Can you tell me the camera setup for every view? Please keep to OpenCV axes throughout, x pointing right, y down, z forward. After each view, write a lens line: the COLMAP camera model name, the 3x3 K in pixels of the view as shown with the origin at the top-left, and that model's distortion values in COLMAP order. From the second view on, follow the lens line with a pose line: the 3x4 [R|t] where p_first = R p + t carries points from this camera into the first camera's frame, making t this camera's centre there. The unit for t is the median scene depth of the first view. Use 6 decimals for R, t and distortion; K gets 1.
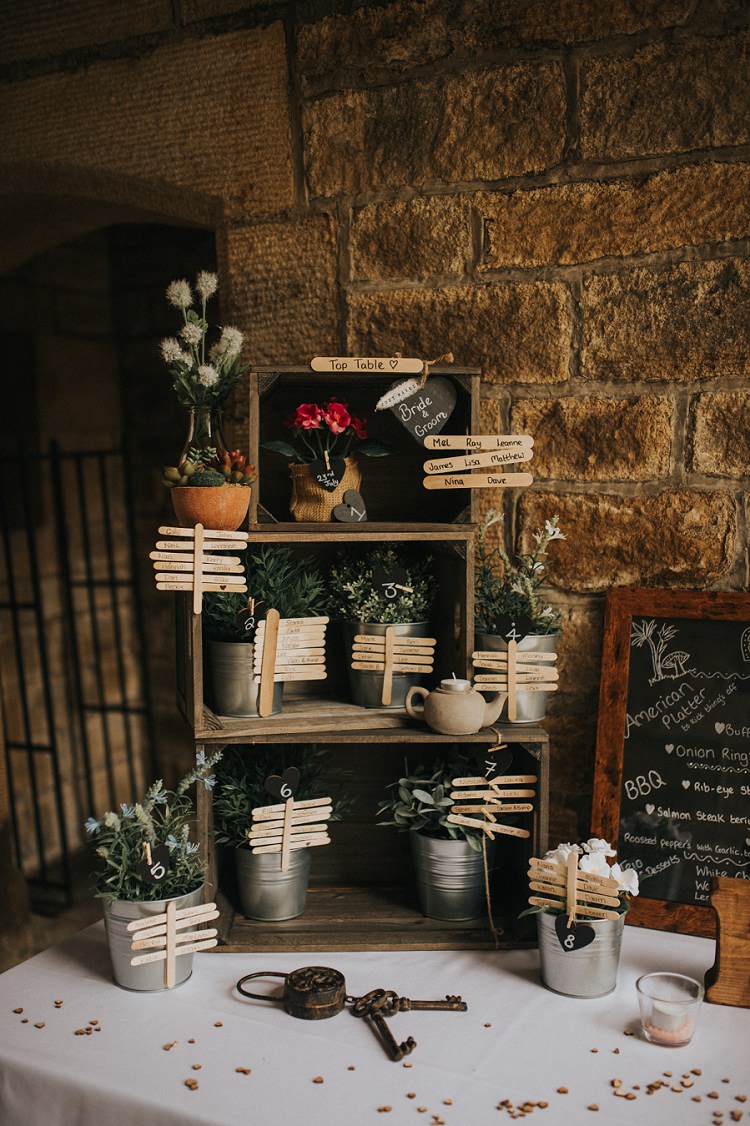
lens RADIAL K [[1122.7, 0, 375.0], [0, 1122.7, 563.0], [0, 0, 1]] dist [-0.078604, 0.130754]
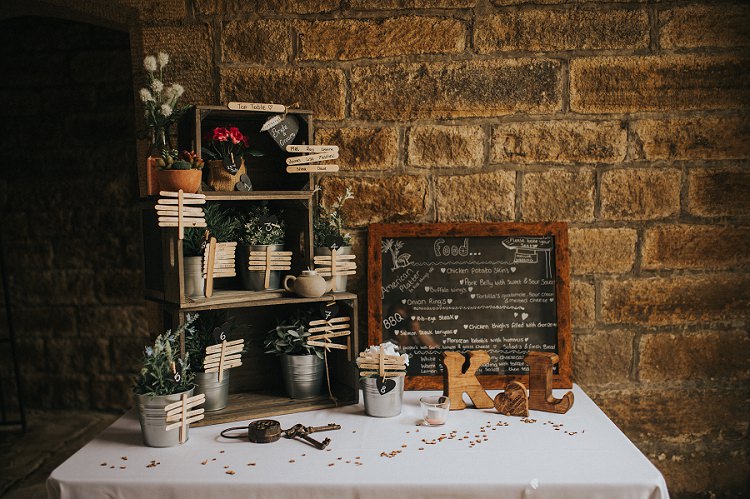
lens RADIAL K [[747.8, 0, 375.0], [0, 747.8, 249.5], [0, 0, 1]] dist [-0.078604, 0.130754]
pose [[0.909160, -0.039922, 0.414529, -0.347633], [0.044258, 0.999020, -0.000856, 0.071795], [-0.414088, 0.019124, 0.910036, -0.218281]]
